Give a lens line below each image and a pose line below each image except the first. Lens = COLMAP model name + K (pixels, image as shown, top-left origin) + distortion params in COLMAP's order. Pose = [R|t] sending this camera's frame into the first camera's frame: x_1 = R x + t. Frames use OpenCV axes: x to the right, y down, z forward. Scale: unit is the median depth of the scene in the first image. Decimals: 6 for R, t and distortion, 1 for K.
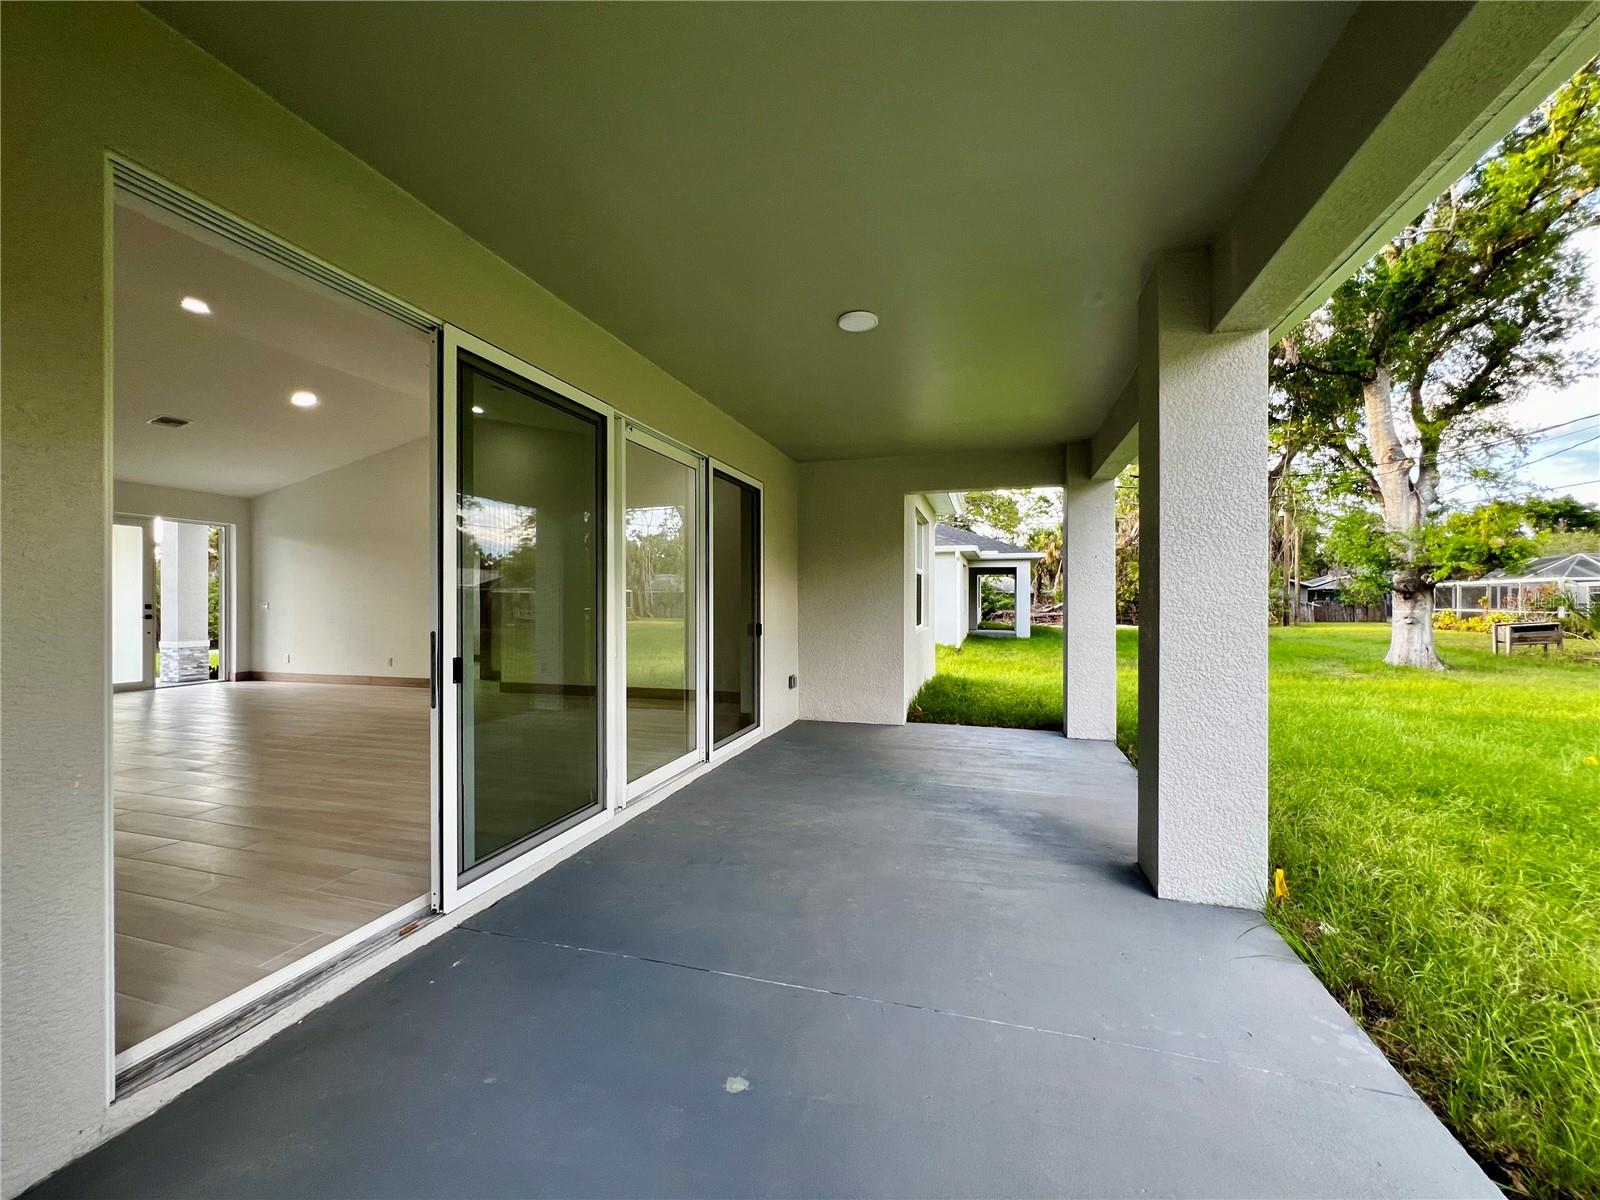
lens RADIAL K [[643.7, 0, 805.0], [0, 643.7, 596.5], [0, 0, 1]] dist [0.000009, 0.000004]
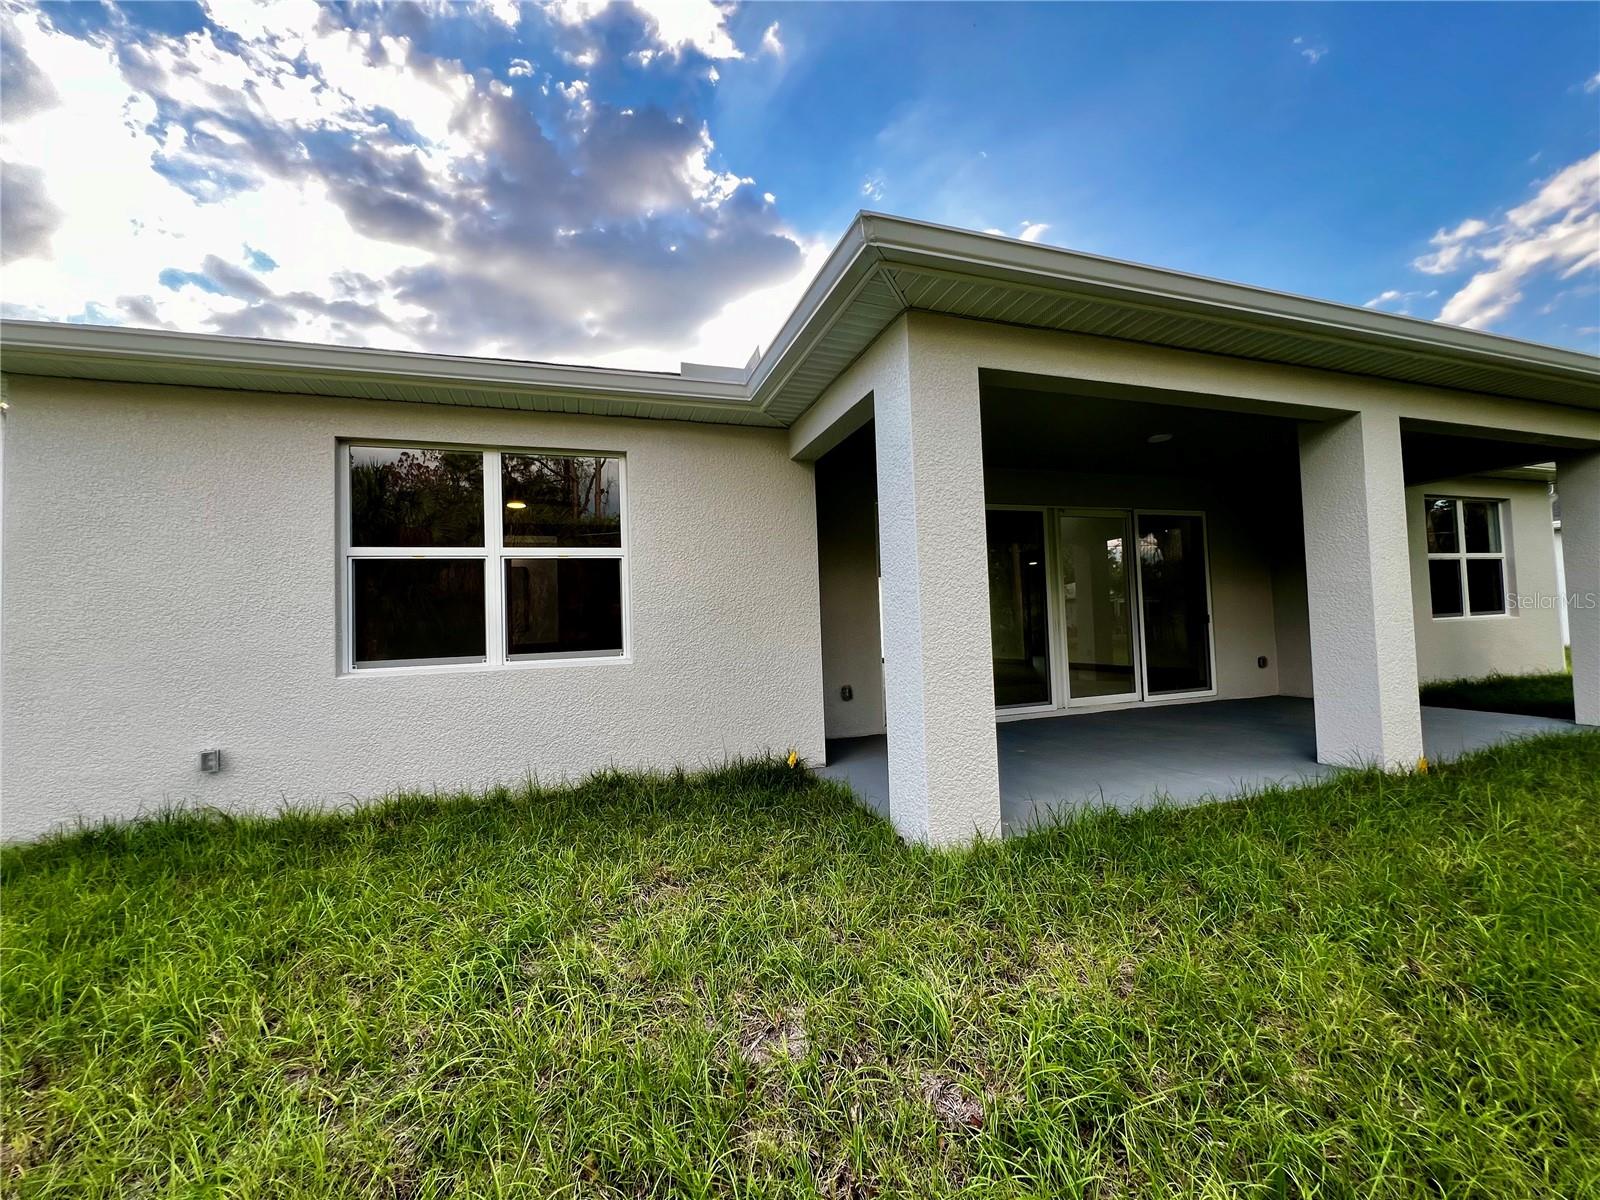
lens RADIAL K [[643.7, 0, 805.0], [0, 643.7, 596.5], [0, 0, 1]] dist [0.000009, 0.000004]
pose [[0.590167, -0.054158, -0.805462, 0.584181], [0.038219, 0.998503, -0.039134, 0.027721], [0.806376, -0.007689, 0.591354, -0.541245]]
